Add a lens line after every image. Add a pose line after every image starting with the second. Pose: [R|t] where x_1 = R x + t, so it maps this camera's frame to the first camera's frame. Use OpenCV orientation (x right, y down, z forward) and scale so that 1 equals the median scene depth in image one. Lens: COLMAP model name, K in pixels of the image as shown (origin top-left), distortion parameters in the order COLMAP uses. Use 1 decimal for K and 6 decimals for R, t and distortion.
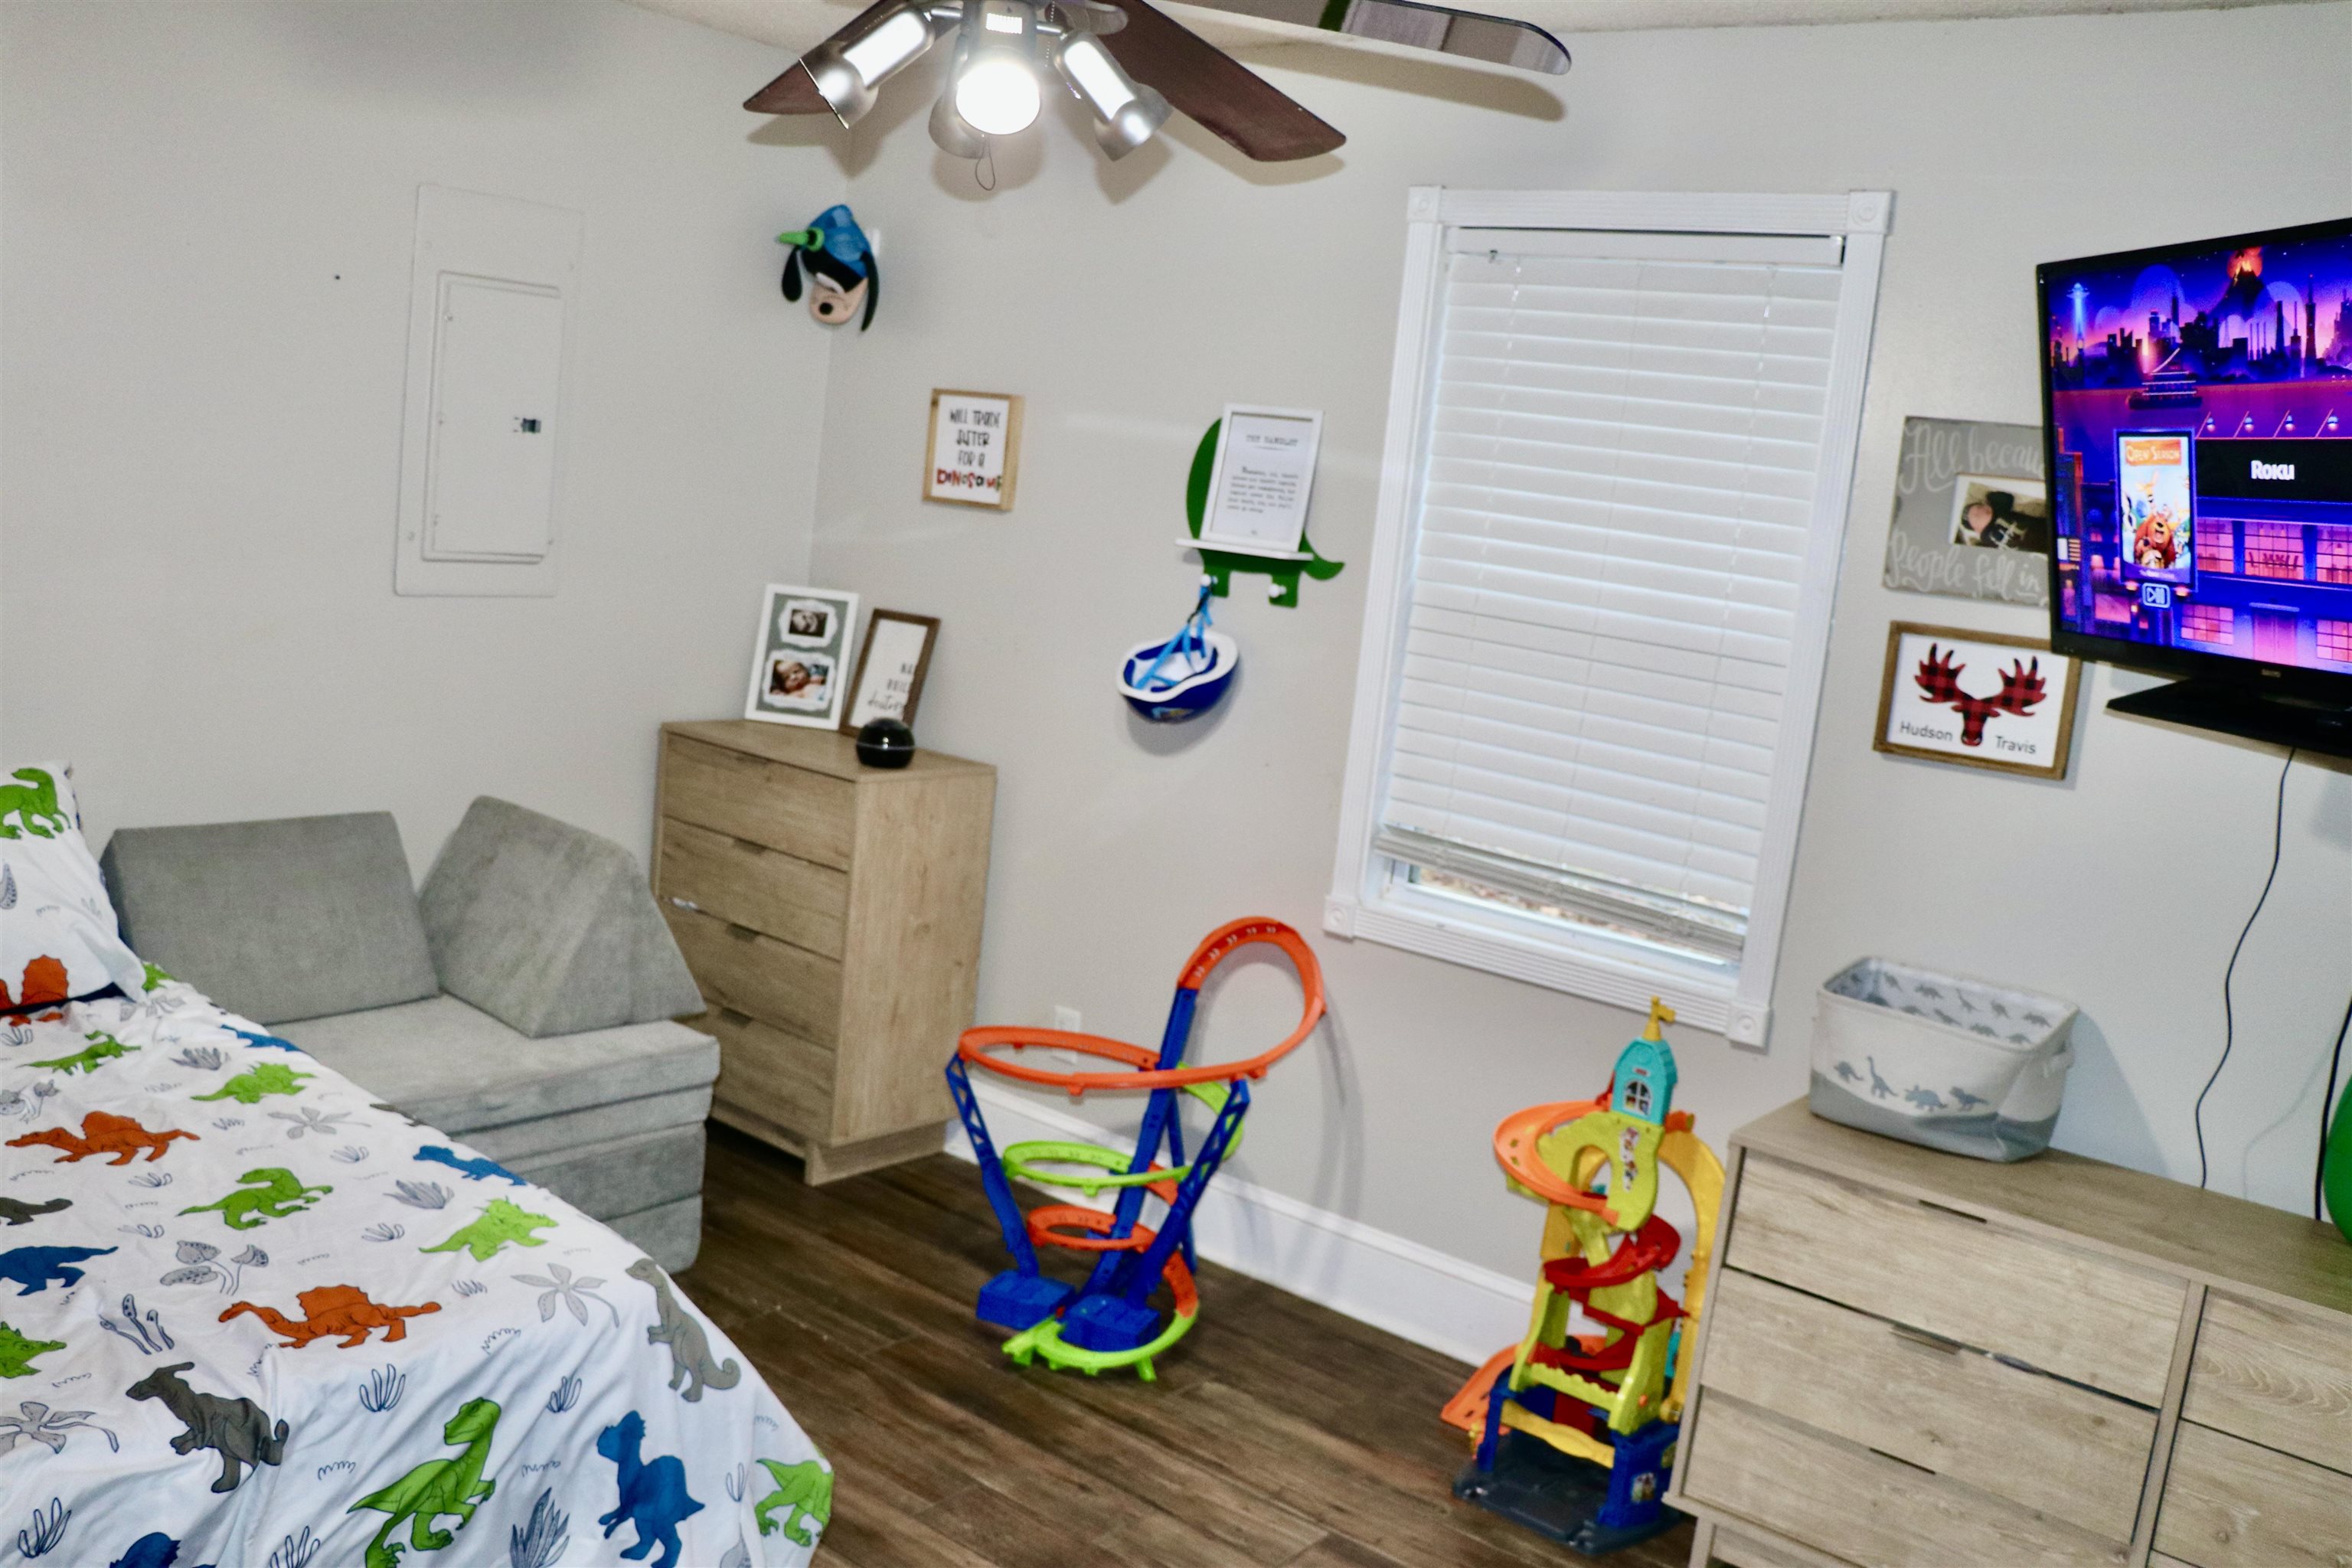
lens RADIAL K [[2025.7, 0, 1174.8], [0, 2025.7, 774.6], [0, 0, 1]] dist [-0.126876, 0.088373]
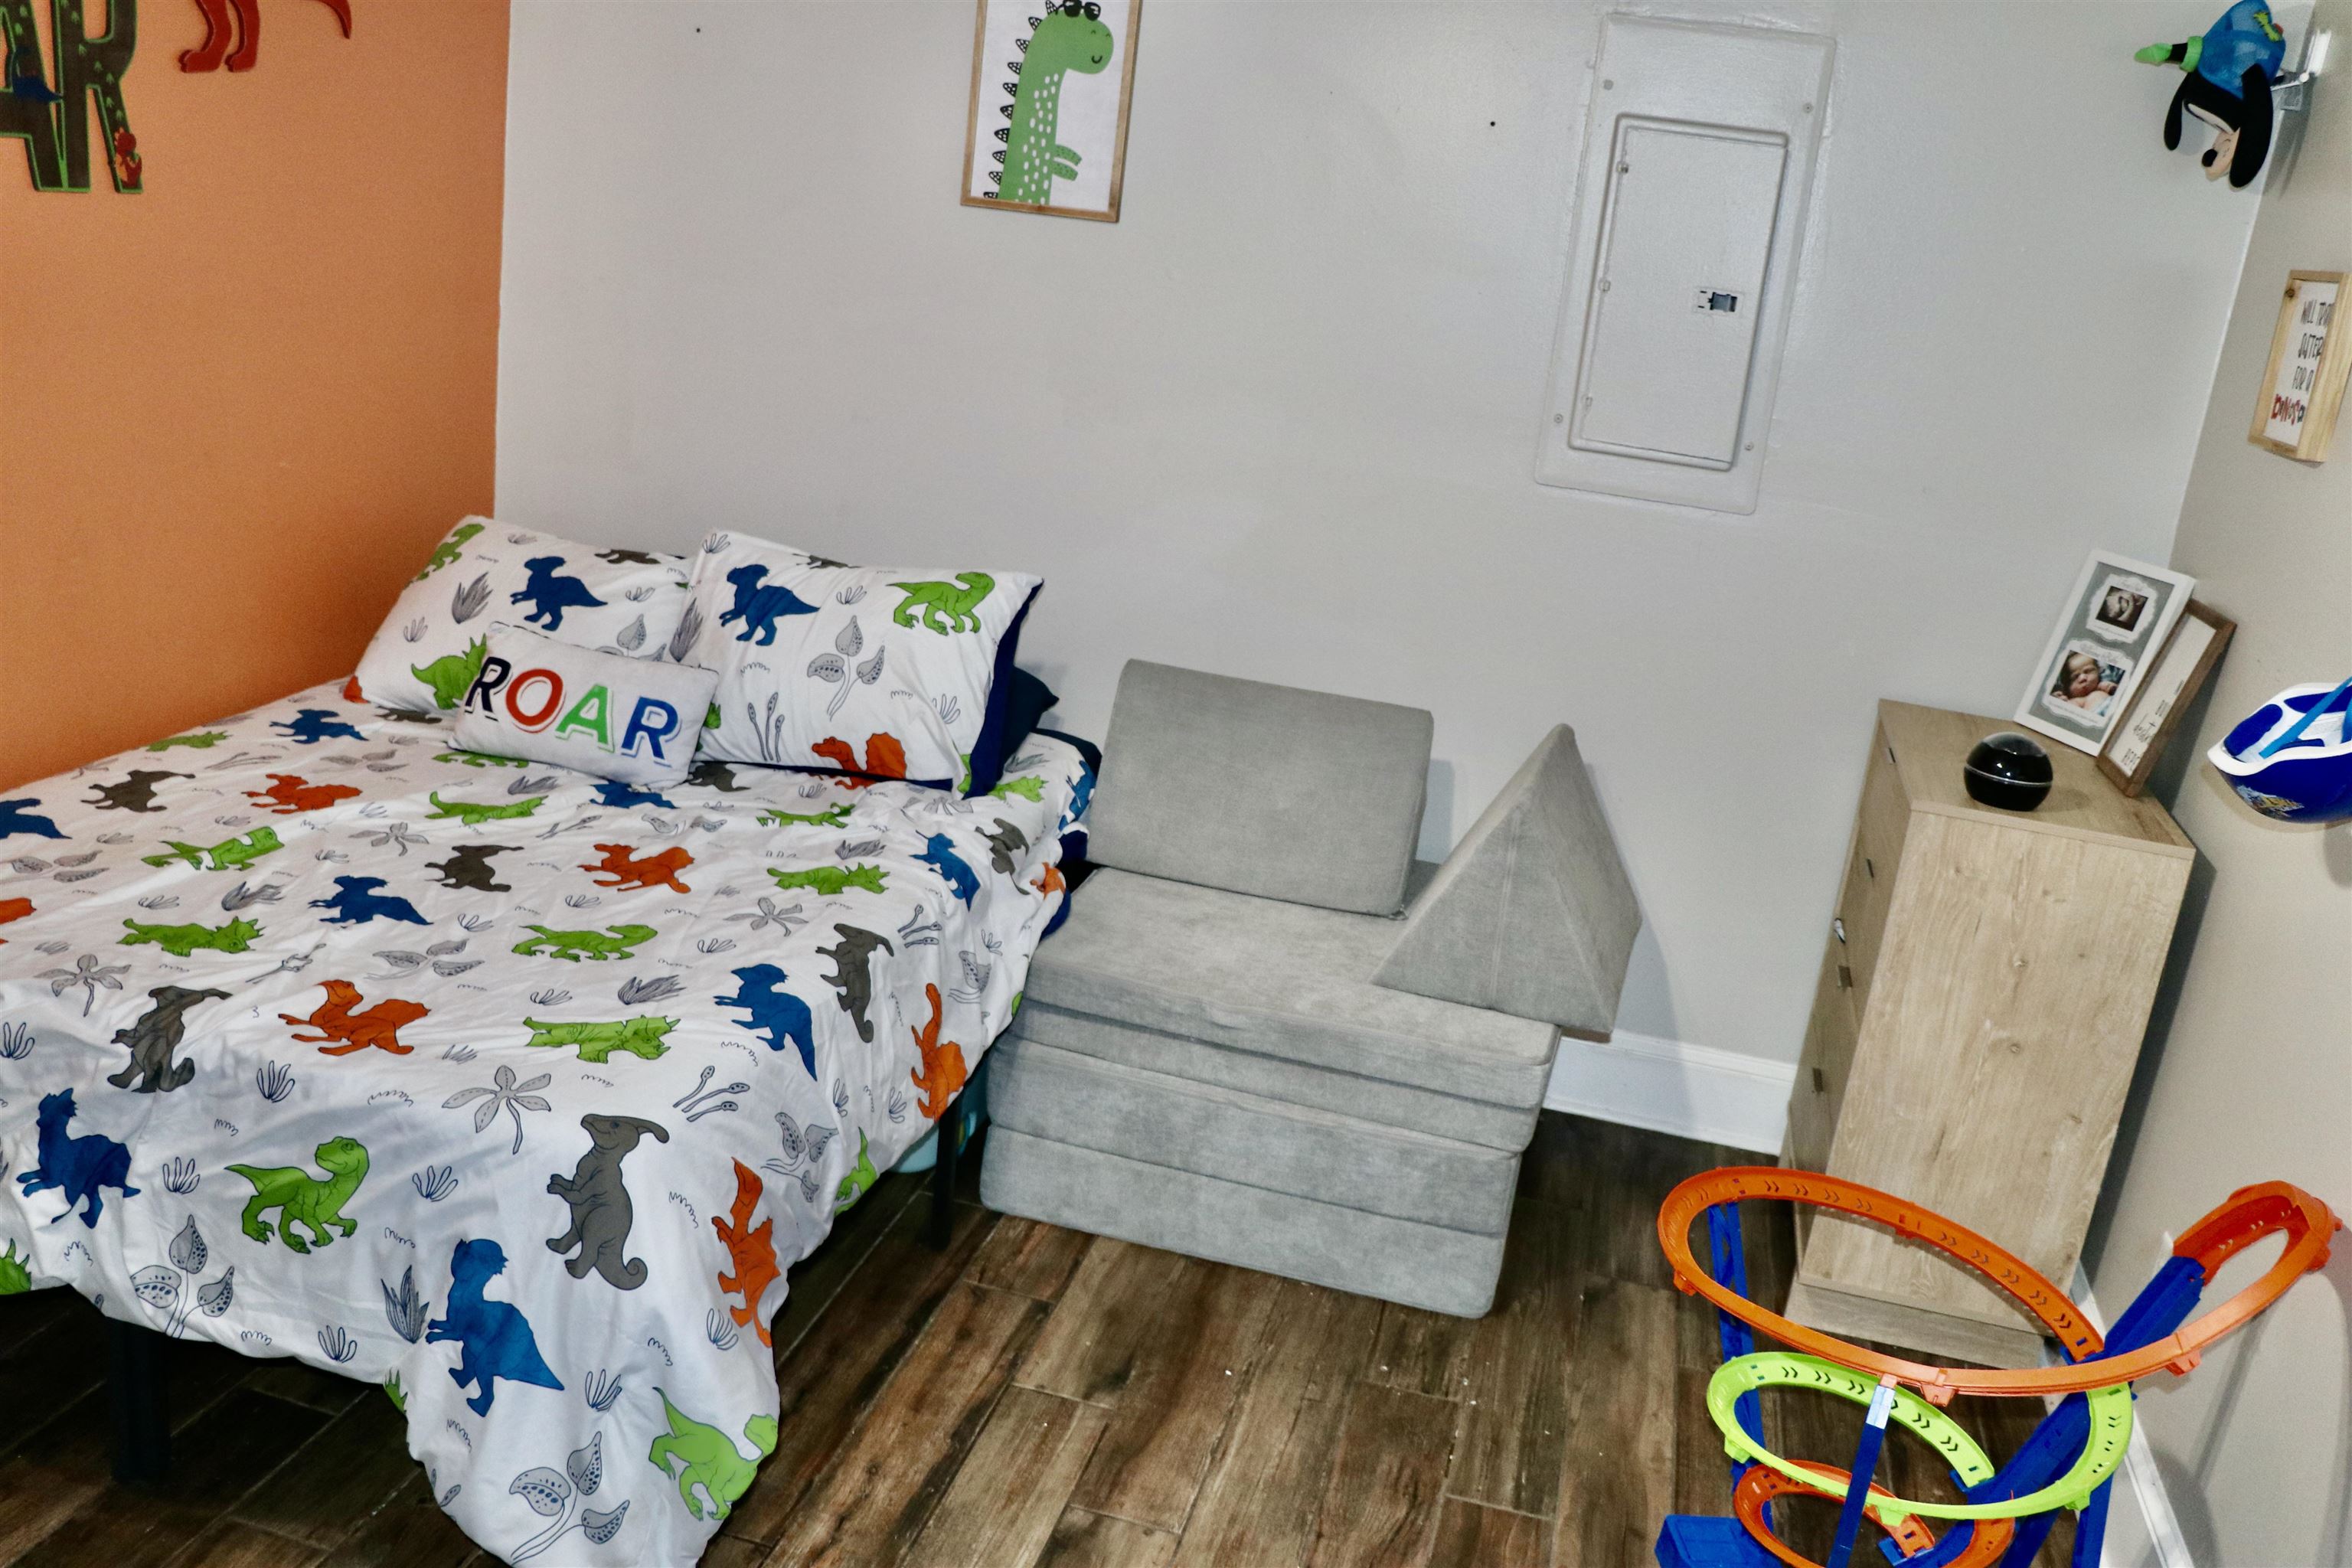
lens RADIAL K [[2025.7, 0, 1171.5], [0, 2025.7, 786.5], [0, 0, 1]] dist [-0.126876, 0.088373]
pose [[0.409699, 0.207962, -0.888200, 0.358466], [-0.202541, 0.970102, 0.133712, -0.044844], [0.889452, 0.125115, 0.439570, 0.460311]]
